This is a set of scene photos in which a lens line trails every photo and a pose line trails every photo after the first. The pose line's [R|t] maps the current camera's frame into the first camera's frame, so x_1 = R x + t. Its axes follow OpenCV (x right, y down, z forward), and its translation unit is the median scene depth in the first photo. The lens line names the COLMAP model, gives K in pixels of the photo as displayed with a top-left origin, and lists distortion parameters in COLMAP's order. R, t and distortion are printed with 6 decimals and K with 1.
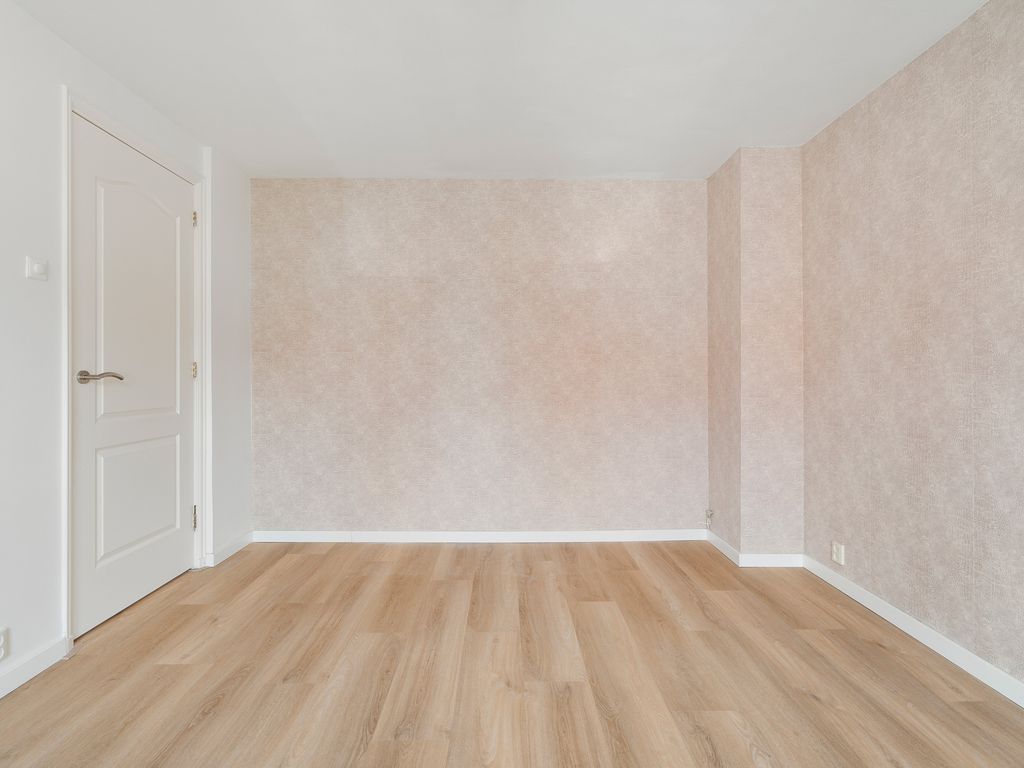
lens RADIAL K [[533.1, 0, 509.1], [0, 533.1, 380.4], [0, 0, 1]] dist [-0.008517, 0.002149]
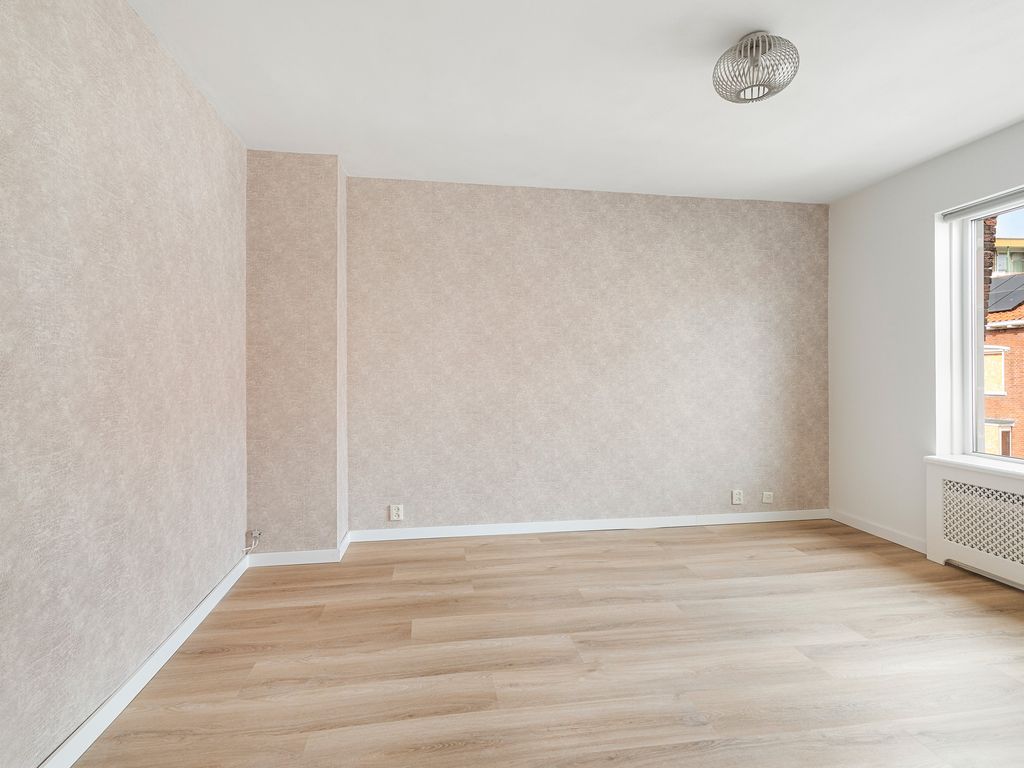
lens RADIAL K [[533.1, 0, 509.4], [0, 533.1, 377.9], [0, 0, 1]] dist [-0.008517, 0.002149]
pose [[-0.152609, -0.010329, 0.988233, -0.853589], [0.011013, 0.999866, 0.012151, -0.022105], [-0.988225, 0.012738, -0.152474, 1.104300]]
